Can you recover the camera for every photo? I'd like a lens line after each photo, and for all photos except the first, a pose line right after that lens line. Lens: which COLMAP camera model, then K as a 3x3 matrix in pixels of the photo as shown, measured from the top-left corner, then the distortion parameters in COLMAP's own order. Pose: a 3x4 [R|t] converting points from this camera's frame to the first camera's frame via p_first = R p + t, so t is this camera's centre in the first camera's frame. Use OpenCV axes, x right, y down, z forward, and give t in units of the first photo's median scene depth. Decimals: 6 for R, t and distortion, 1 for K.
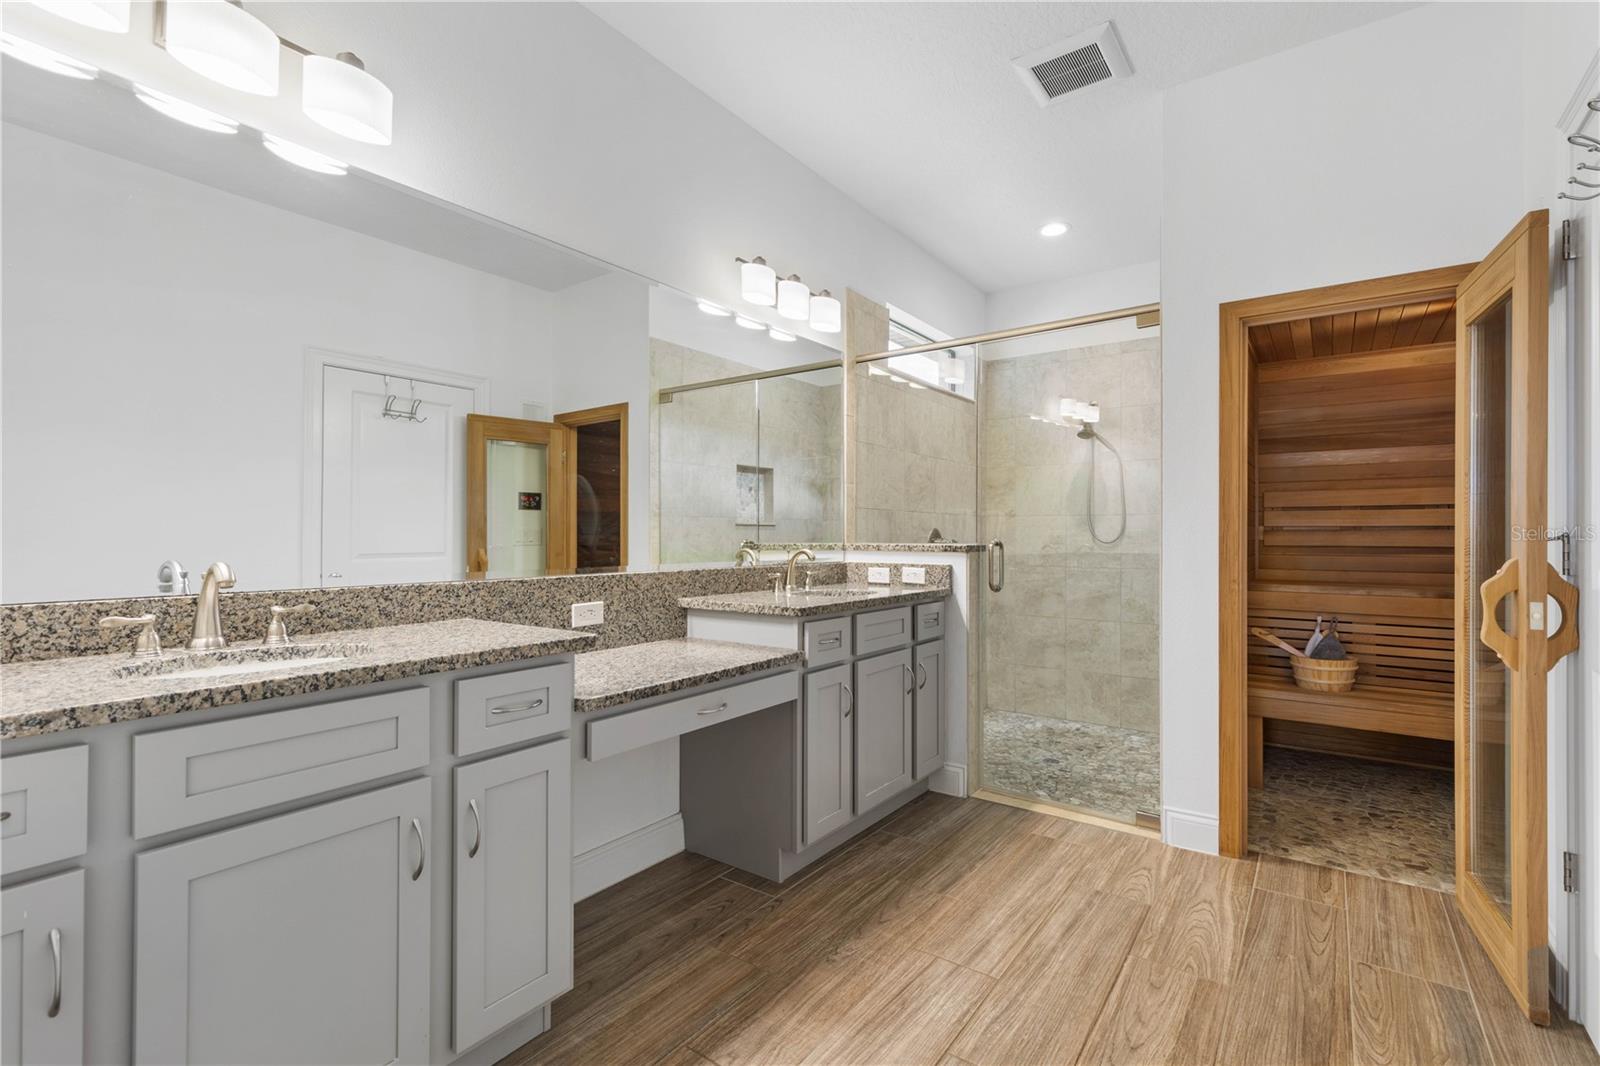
lens RADIAL K [[726.2, 0, 801.0], [0, 726.2, 530.1], [0, 0, 1]] dist [0.008631, -0.002352]
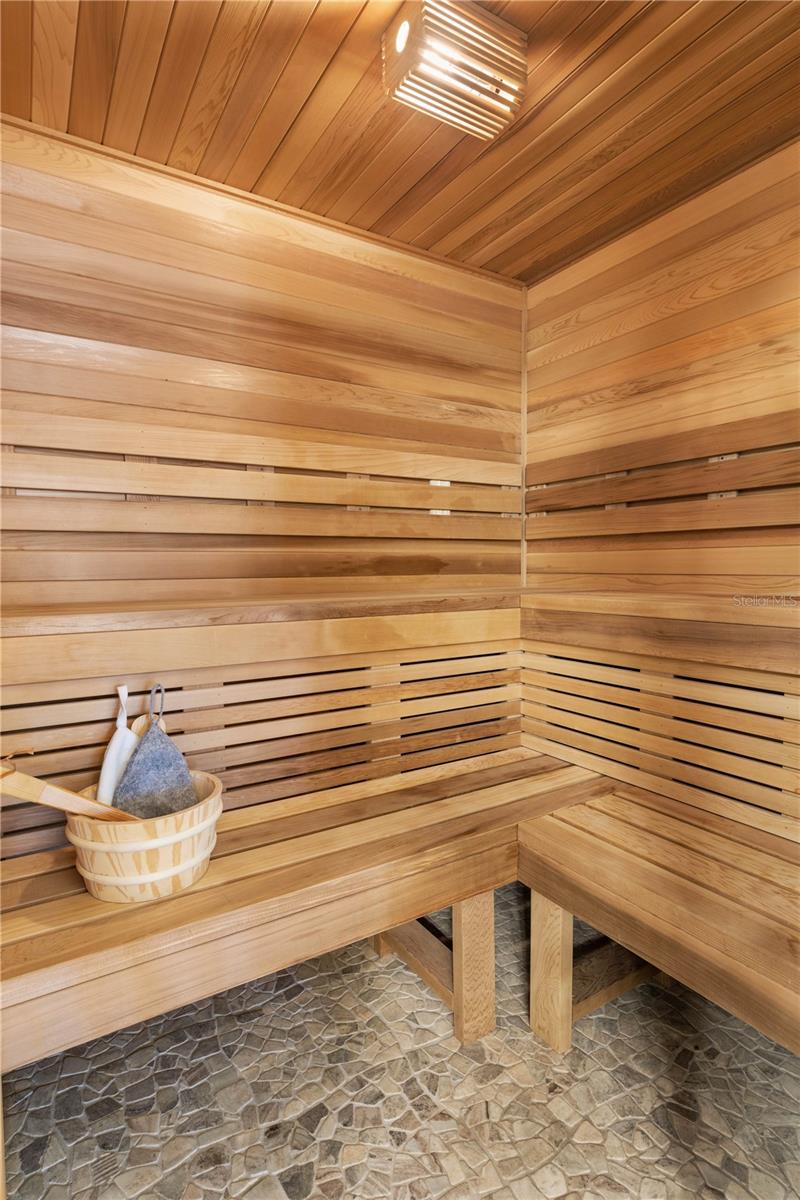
lens RADIAL K [[611.1, 0, 404.0], [0, 611.1, 595.5], [0, 0, 1]] dist [-0.004948, 0.000170]
pose [[0.377169, -0.050903, 0.924745, 0.359285], [0.001963, 0.998530, 0.054164, 0.039061], [-0.926142, -0.018613, 0.376714, 0.571790]]
